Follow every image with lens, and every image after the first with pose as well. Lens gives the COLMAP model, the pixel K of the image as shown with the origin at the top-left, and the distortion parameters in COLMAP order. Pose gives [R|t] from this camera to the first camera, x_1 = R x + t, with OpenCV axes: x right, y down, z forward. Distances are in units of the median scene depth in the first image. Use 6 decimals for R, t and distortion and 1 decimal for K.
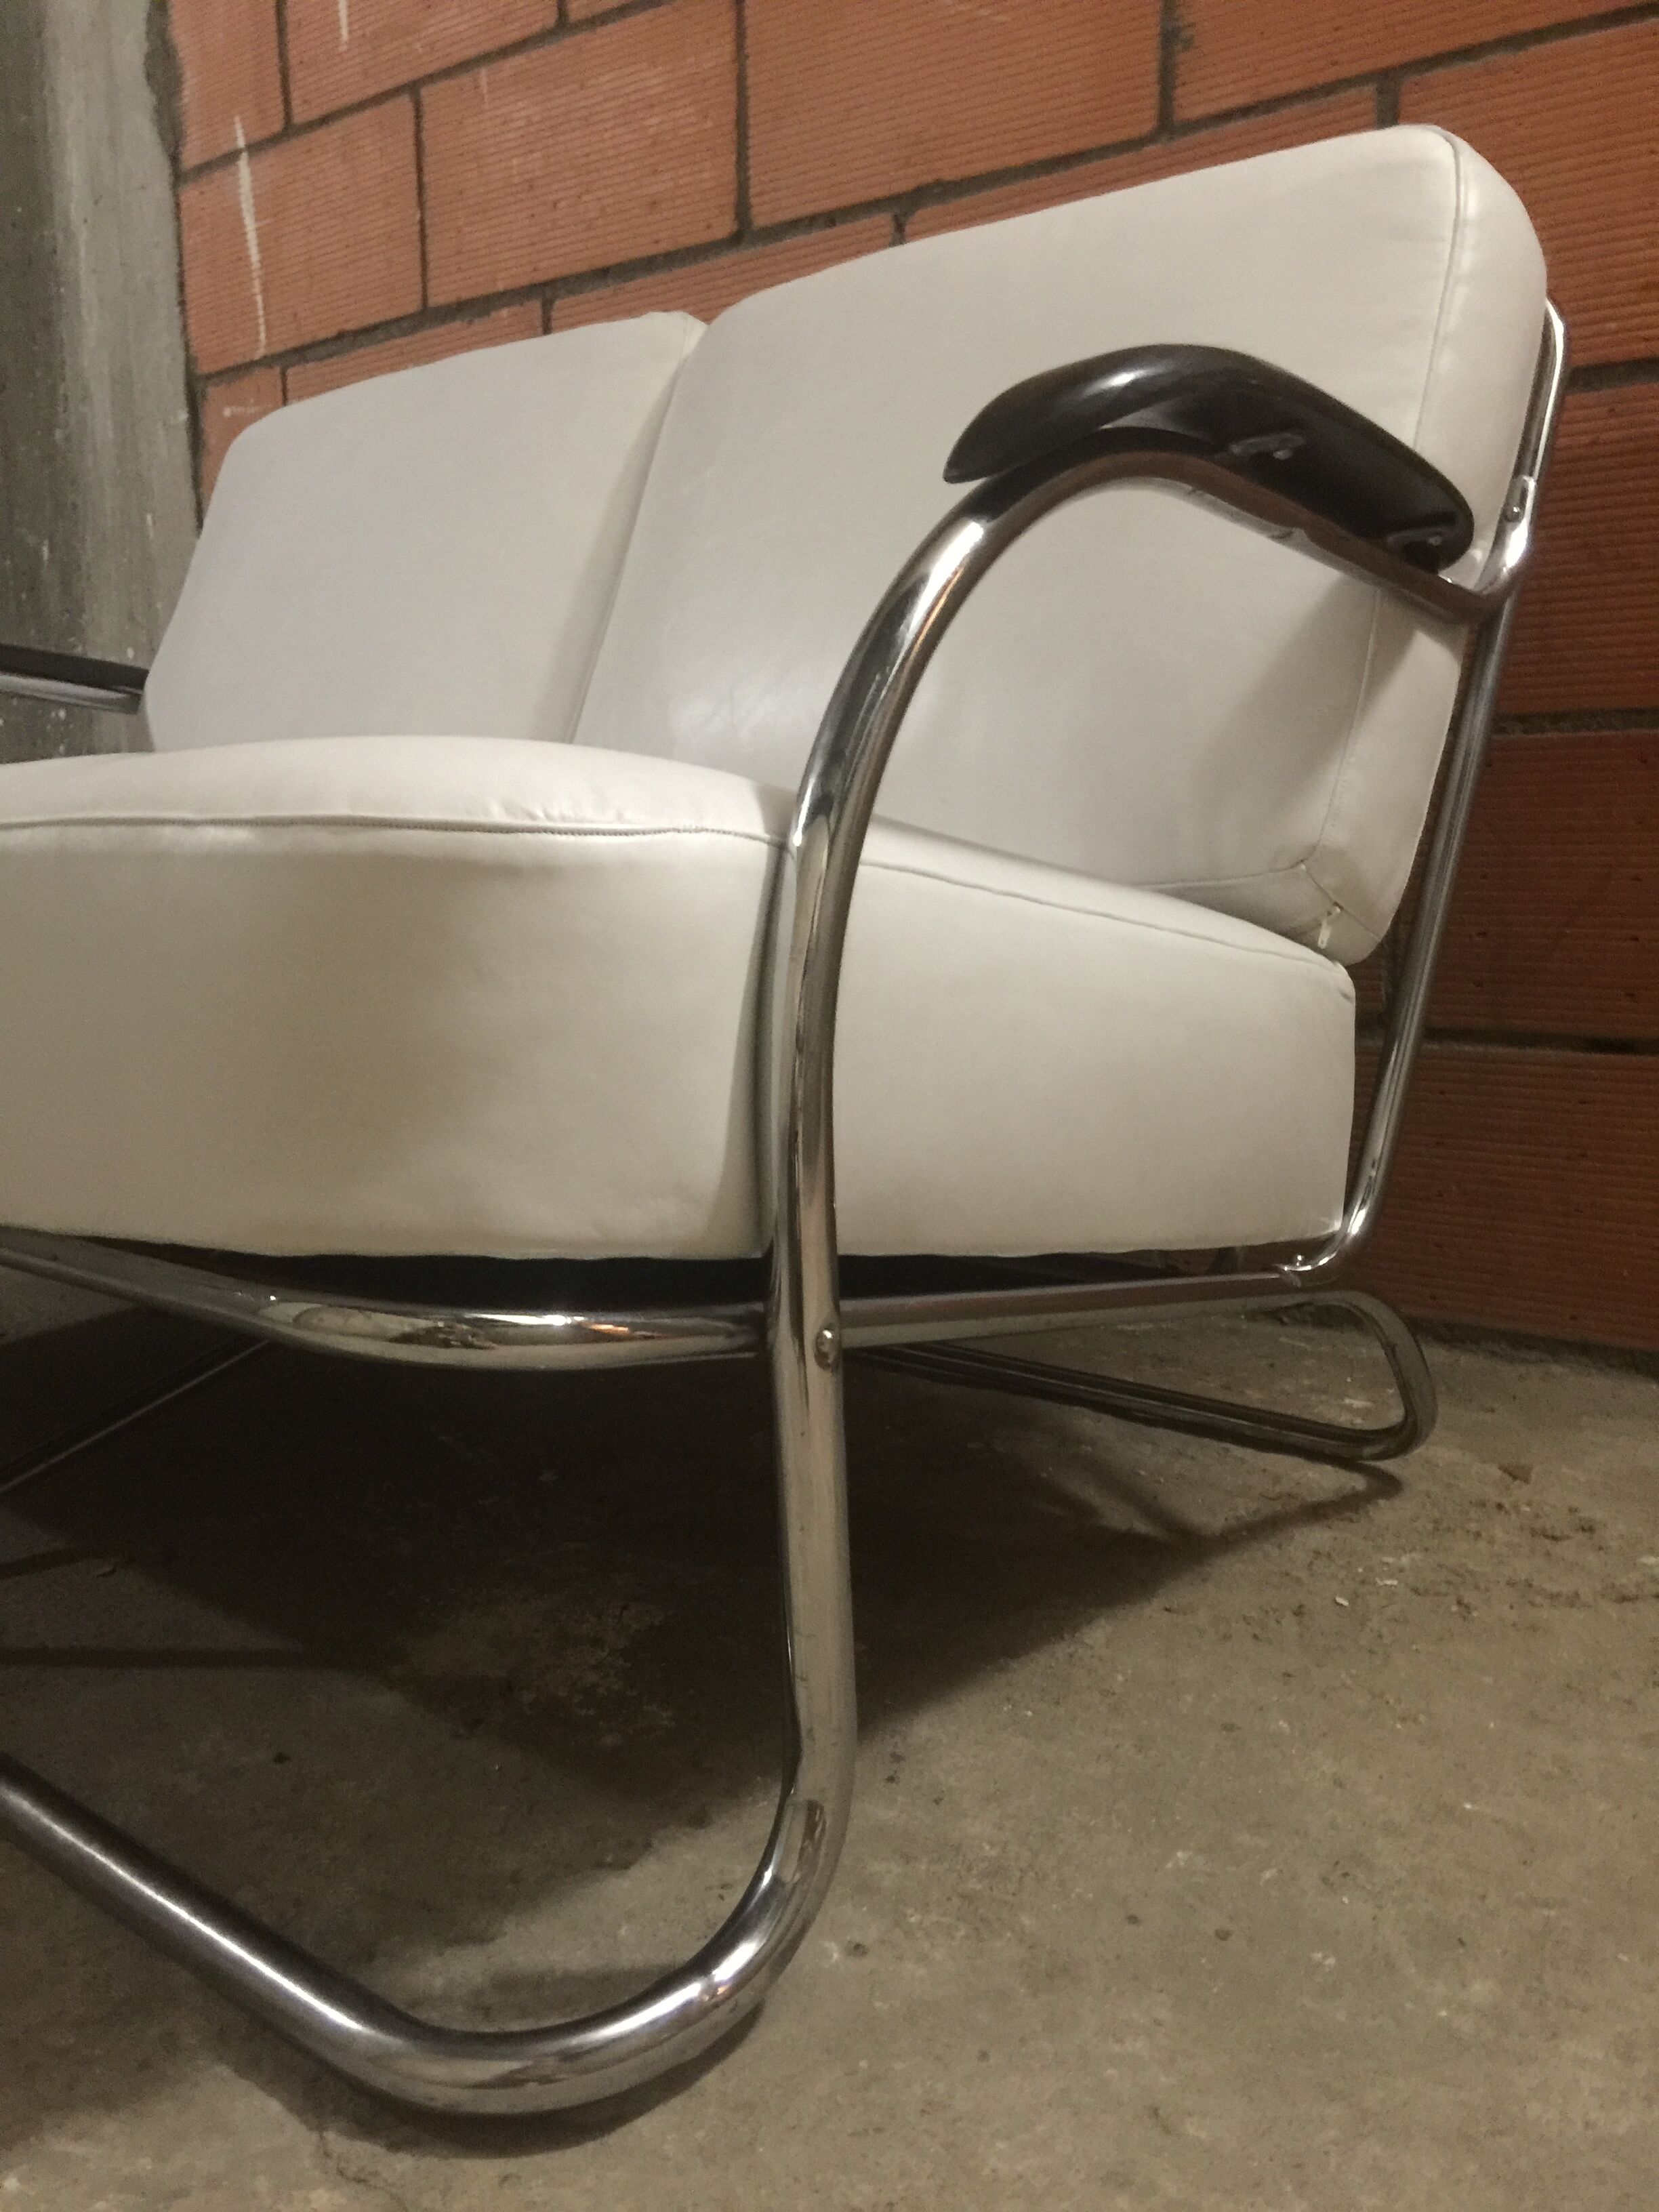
lens RADIAL K [[1875.2, 0, 814.9], [0, 1875.2, 1114.0], [0, 0, 1]] dist [0.056344, -0.102176]
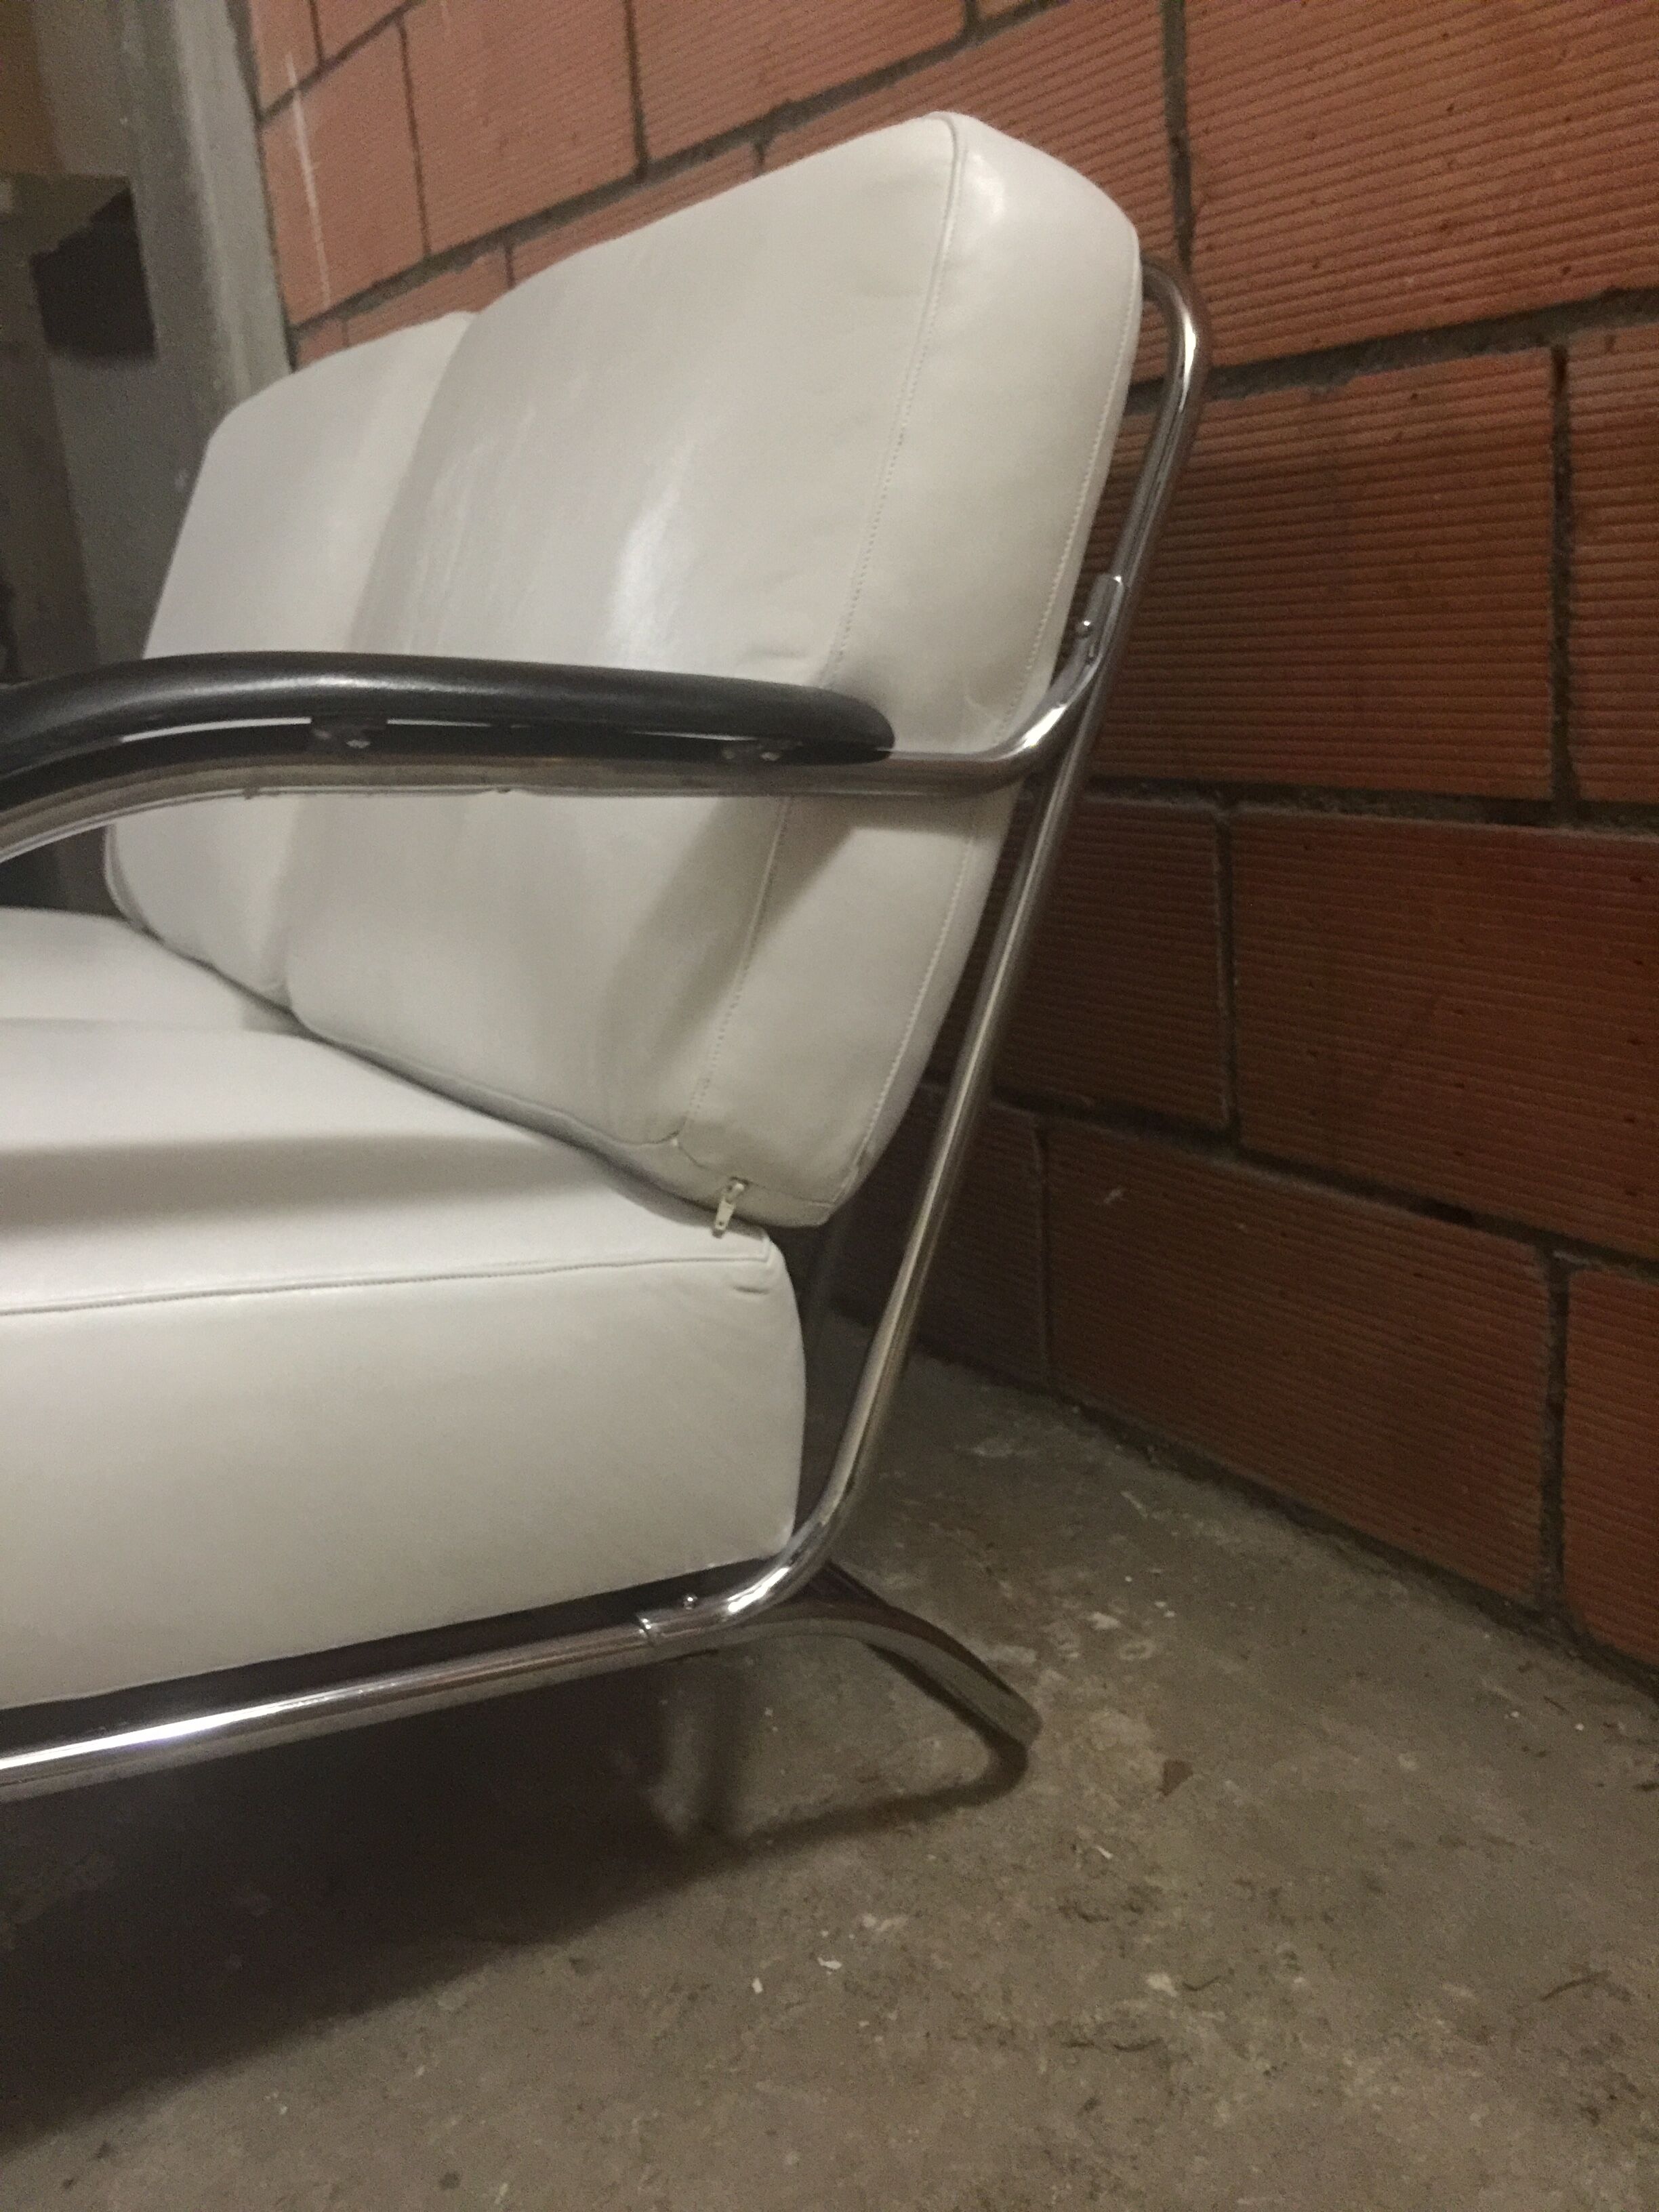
lens RADIAL K [[1886.9, 0, 837.6], [0, 1886.9, 1093.8], [0, 0, 1]] dist [0.069407, -0.133858]
pose [[0.952938, 0.025359, -0.302102, 0.539623], [0.010252, 0.993230, 0.115712, -0.231526], [0.302991, -0.113364, 0.946227, 0.231521]]
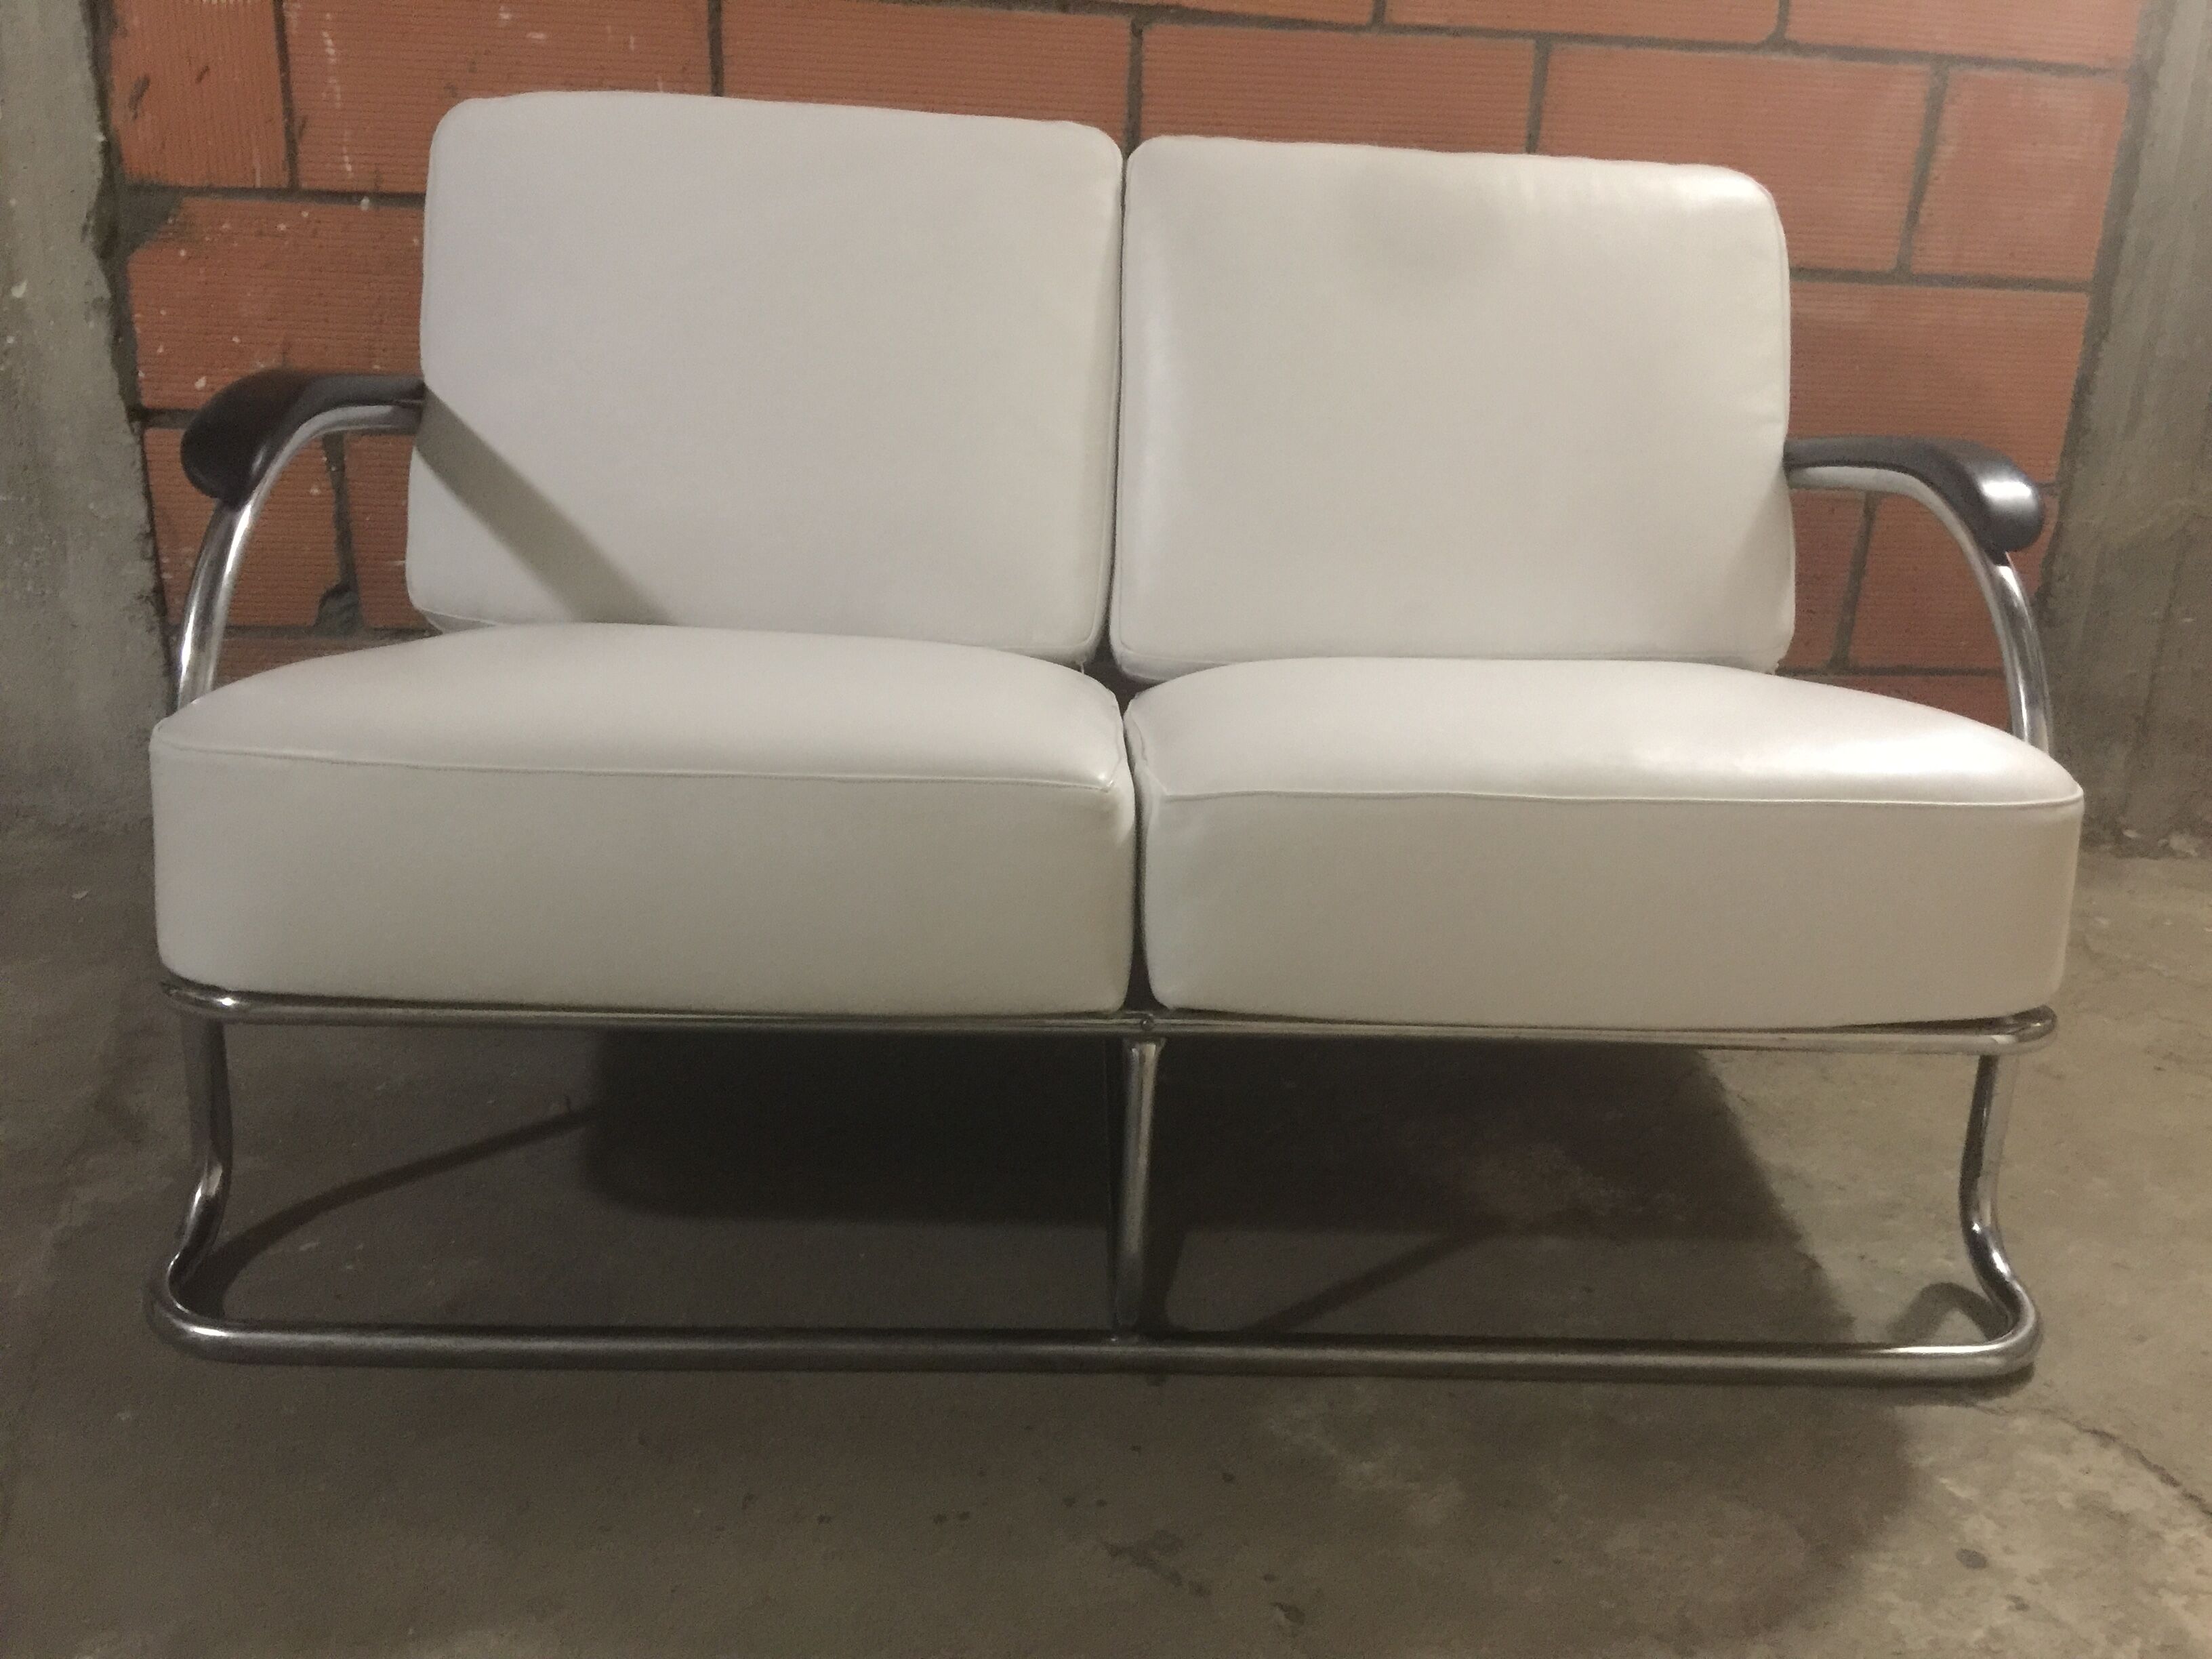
lens RADIAL K [[1886.9, 0, 1171.9], [0, 1886.9, 755.1], [0, 0, 1]] dist [0.069407, -0.133858]
pose [[0.718442, -0.145045, 0.680296, -1.304490], [0.047319, 0.985943, 0.160239, -0.317412], [-0.693975, -0.082932, 0.715207, 0.106754]]
